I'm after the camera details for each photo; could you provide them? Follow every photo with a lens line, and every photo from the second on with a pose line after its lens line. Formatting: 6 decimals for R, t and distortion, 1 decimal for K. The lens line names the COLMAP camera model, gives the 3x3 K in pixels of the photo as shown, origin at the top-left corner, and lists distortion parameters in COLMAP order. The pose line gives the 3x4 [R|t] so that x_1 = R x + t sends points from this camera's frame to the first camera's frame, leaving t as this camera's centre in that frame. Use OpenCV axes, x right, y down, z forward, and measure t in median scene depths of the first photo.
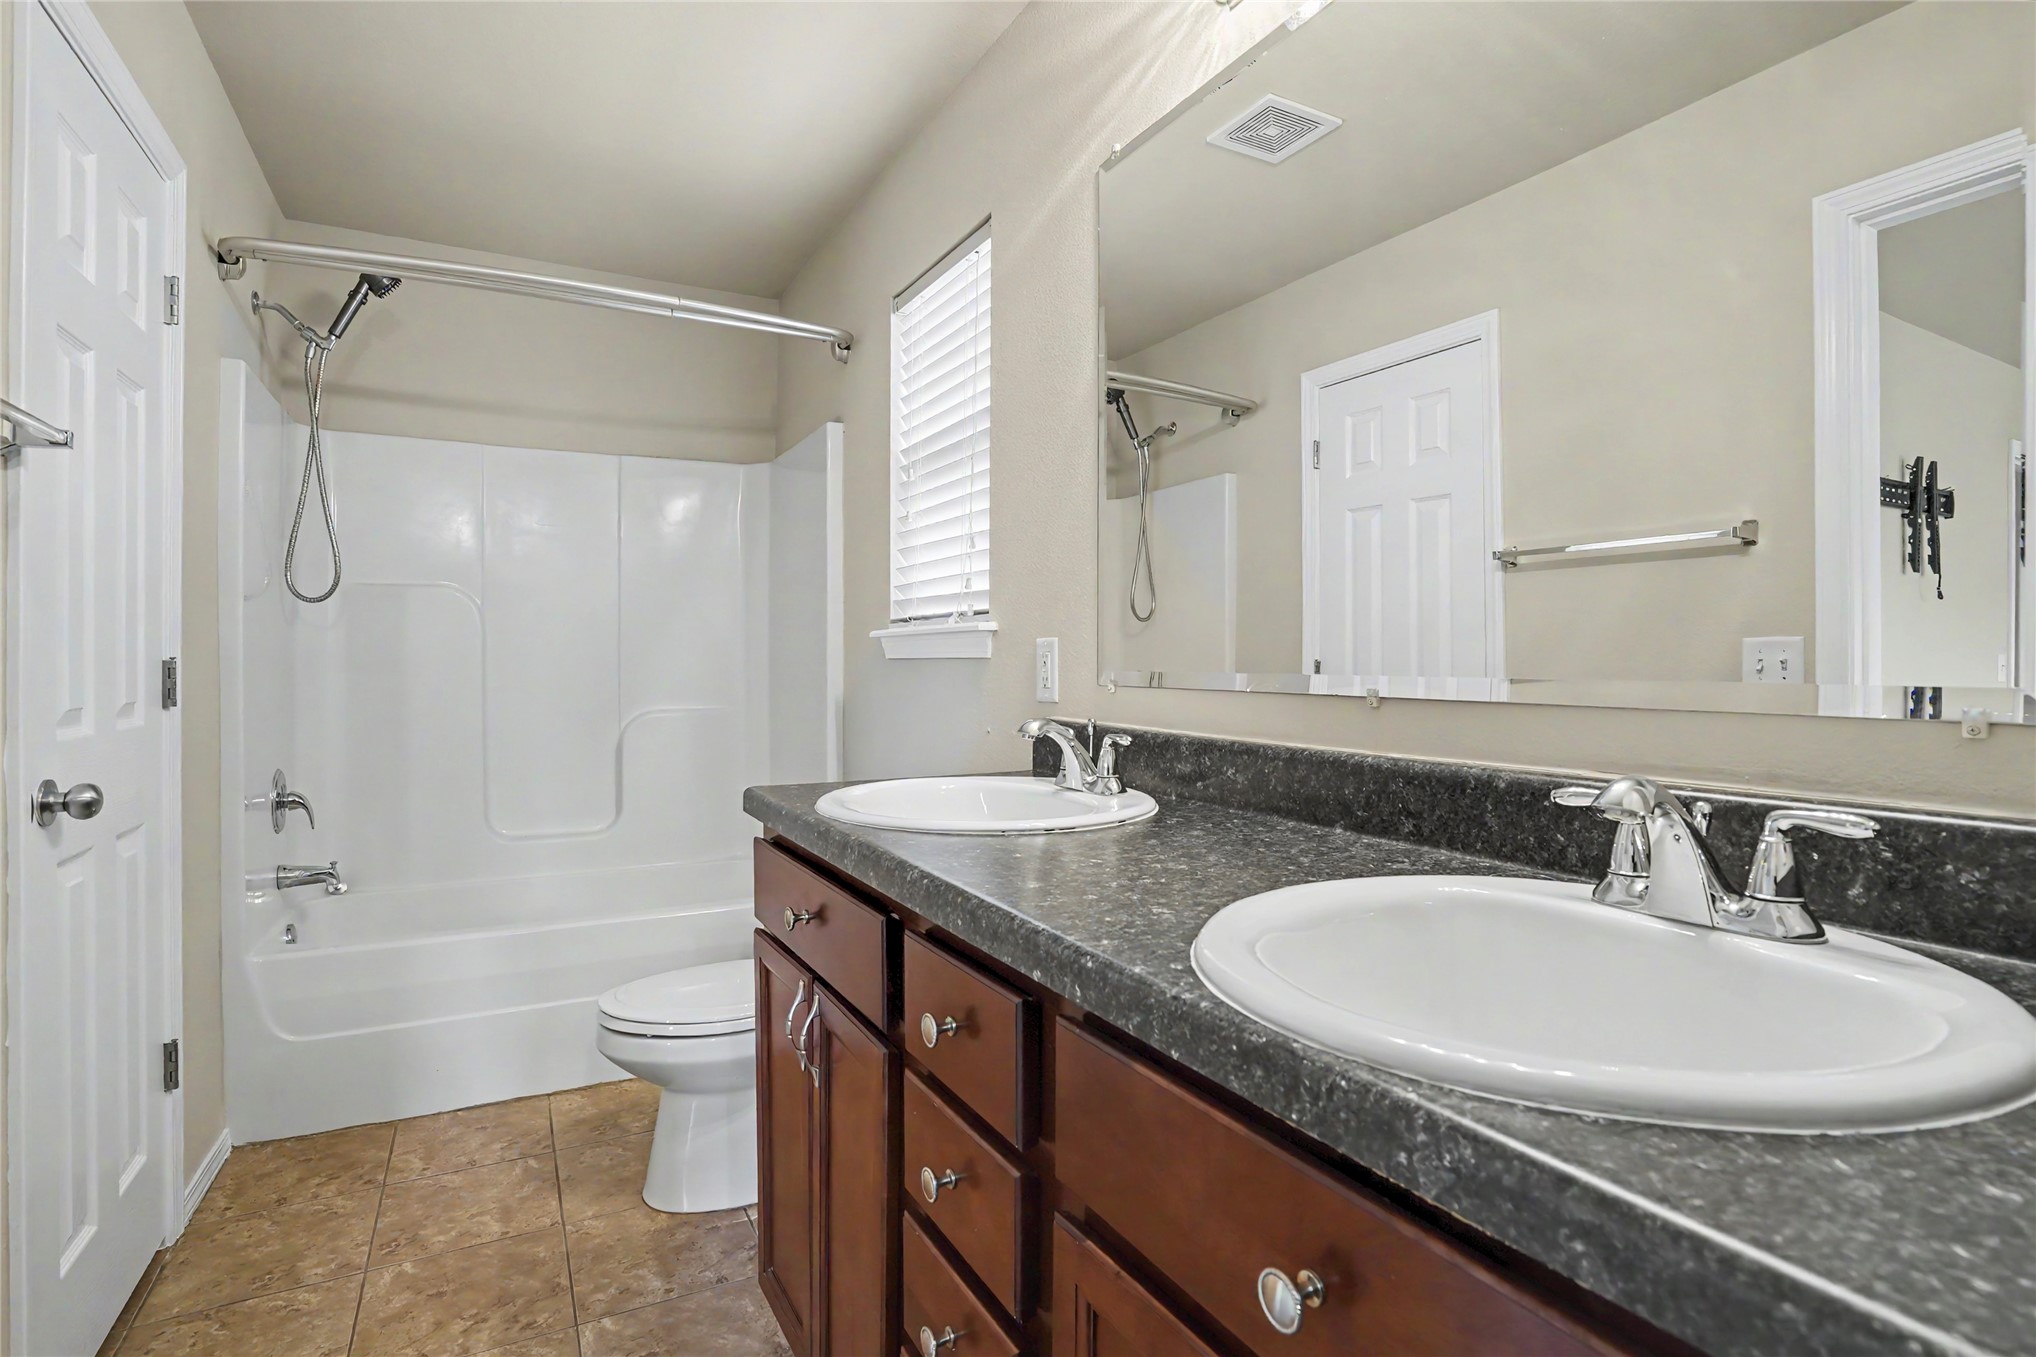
lens RADIAL K [[990.4, 0, 998.7], [0, 990.4, 652.6], [0, 0, 1]] dist [0.000860, 0.000983]
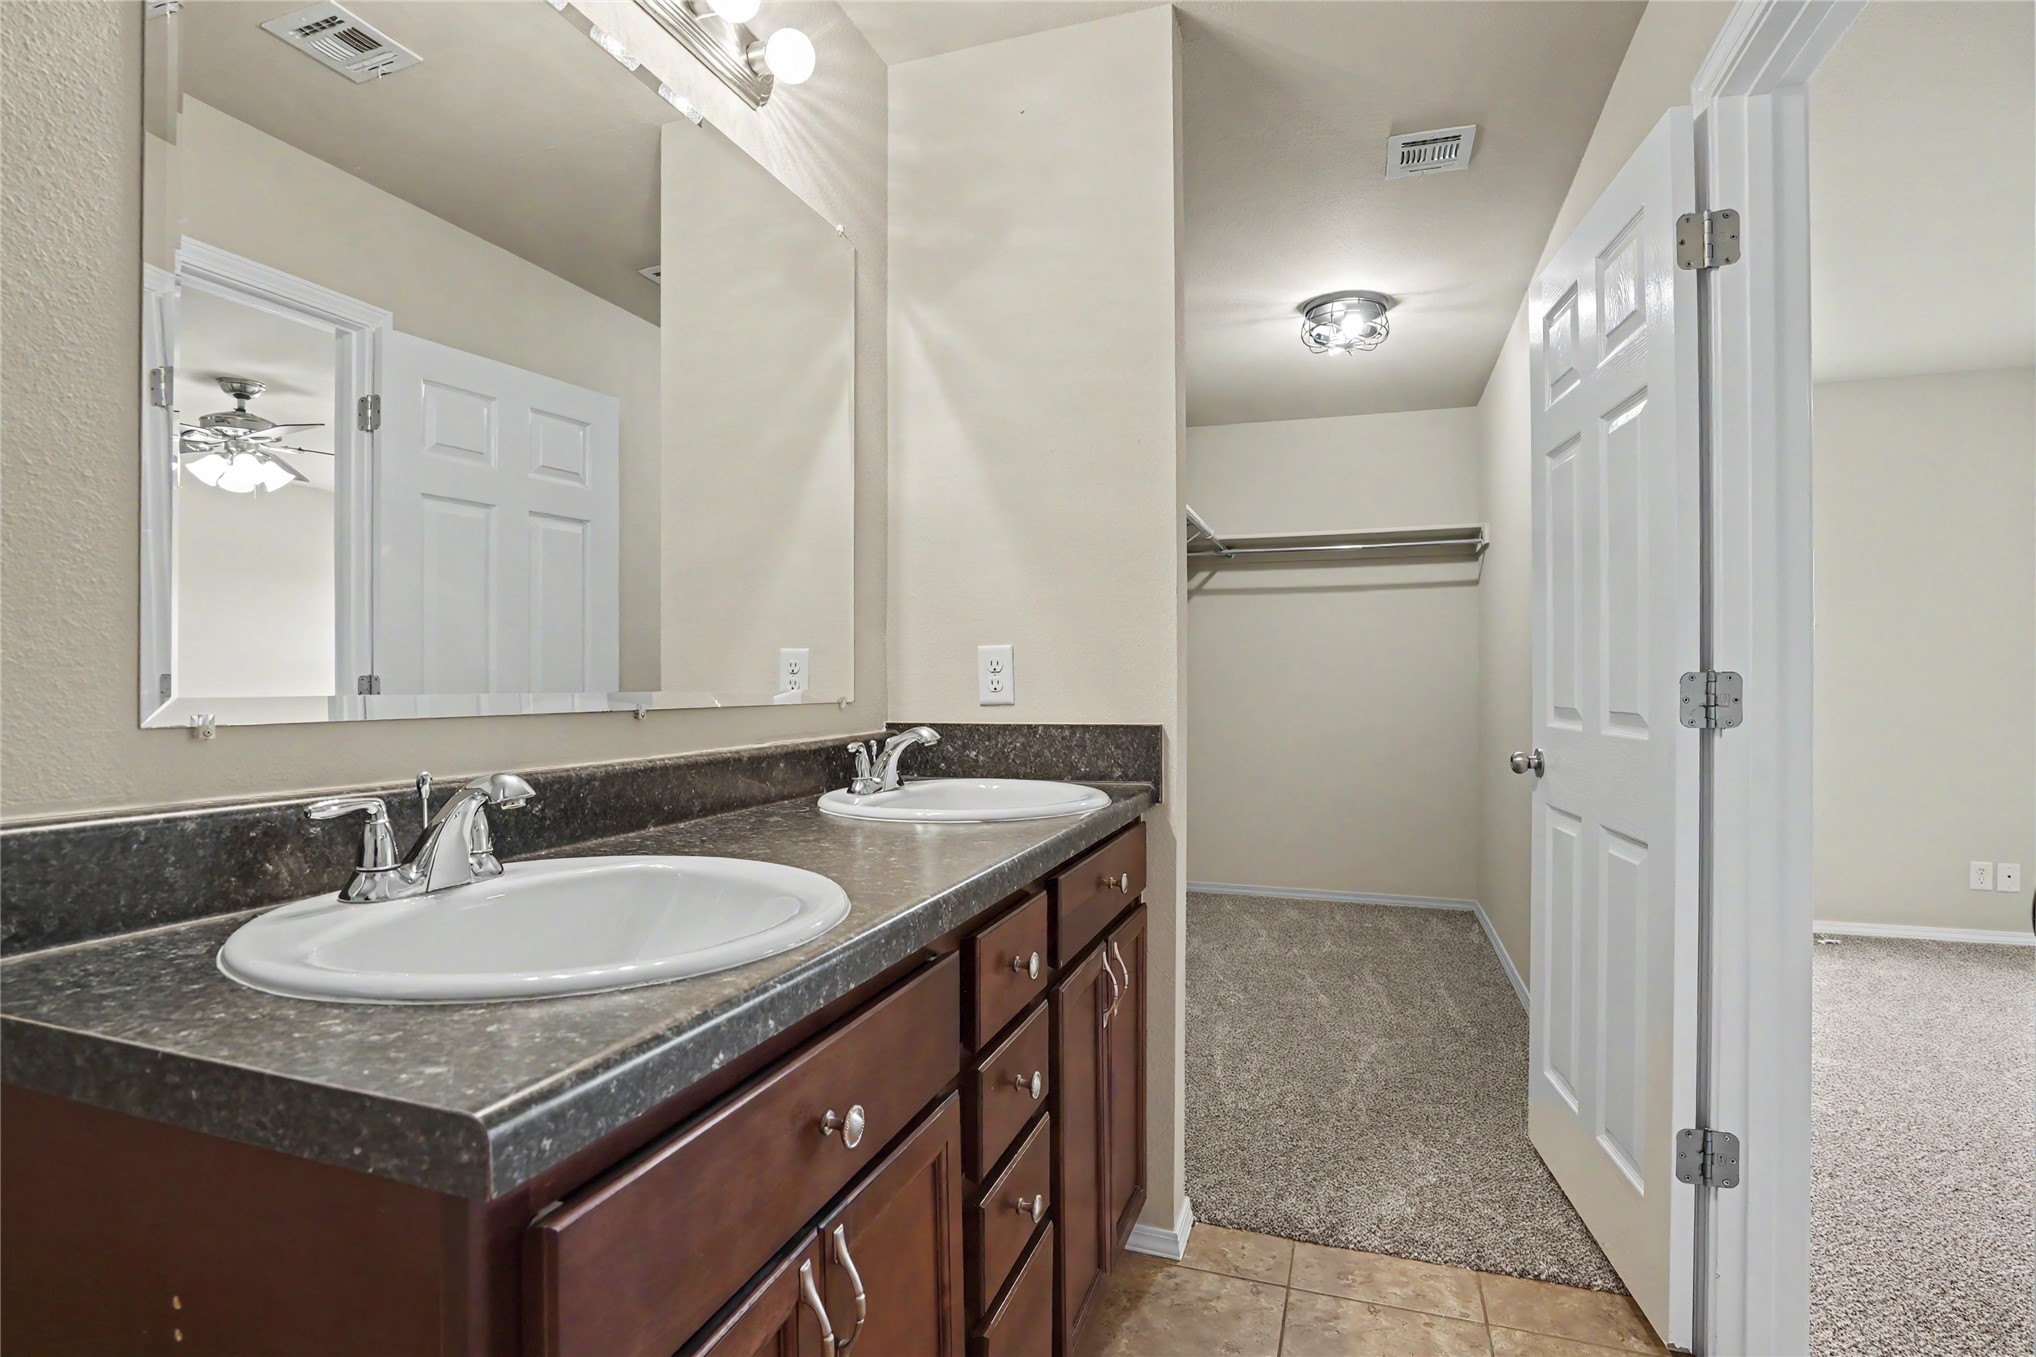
lens RADIAL K [[969.1, 0, 1017.7], [0, 969.1, 679.3], [0, 0, 1]] dist [-0.059280, 0.024643]
pose [[-0.681392, 0.005687, 0.731897, -0.803985], [-0.011459, 0.999764, -0.018436, 0.024611], [-0.731829, -0.020949, -0.681166, 1.543290]]
